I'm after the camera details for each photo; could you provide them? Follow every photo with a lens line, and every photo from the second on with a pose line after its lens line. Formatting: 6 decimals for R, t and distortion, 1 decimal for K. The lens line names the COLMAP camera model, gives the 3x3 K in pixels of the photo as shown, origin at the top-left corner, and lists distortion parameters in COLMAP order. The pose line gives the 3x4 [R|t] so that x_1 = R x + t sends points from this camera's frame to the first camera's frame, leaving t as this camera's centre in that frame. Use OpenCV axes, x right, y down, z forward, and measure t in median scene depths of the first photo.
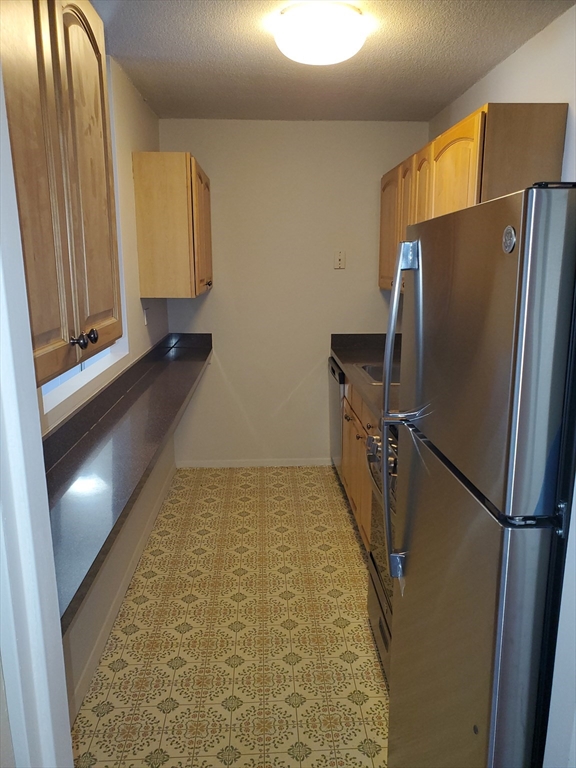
lens RADIAL K [[586.8, 0, 289.2], [0, 586.8, 382.2], [0, 0, 1]] dist [-0.026159, 0.004786]
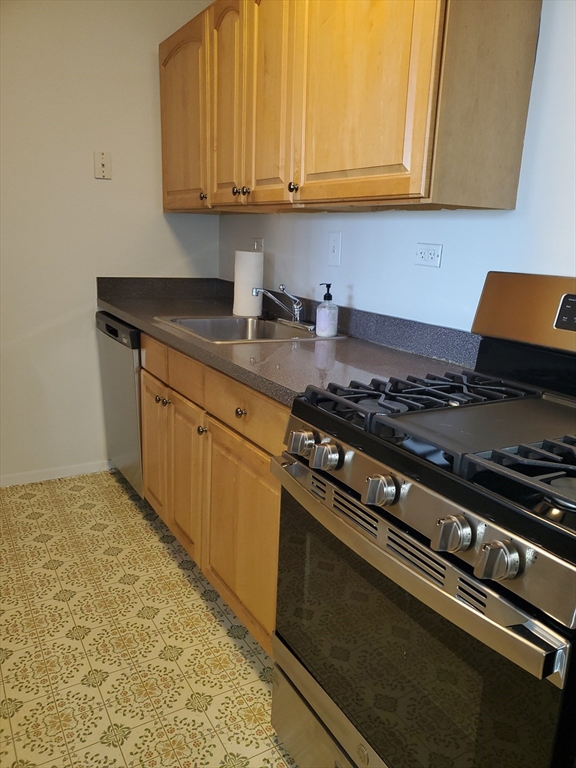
lens RADIAL K [[586.8, 0, 286.0], [0, 586.8, 386.7], [0, 0, 1]] dist [-0.026159, 0.004786]
pose [[0.880124, -0.083864, 0.467279, -0.062625], [0.059628, 0.996007, 0.066447, 0.010829], [-0.470985, -0.030619, 0.881610, 0.317230]]
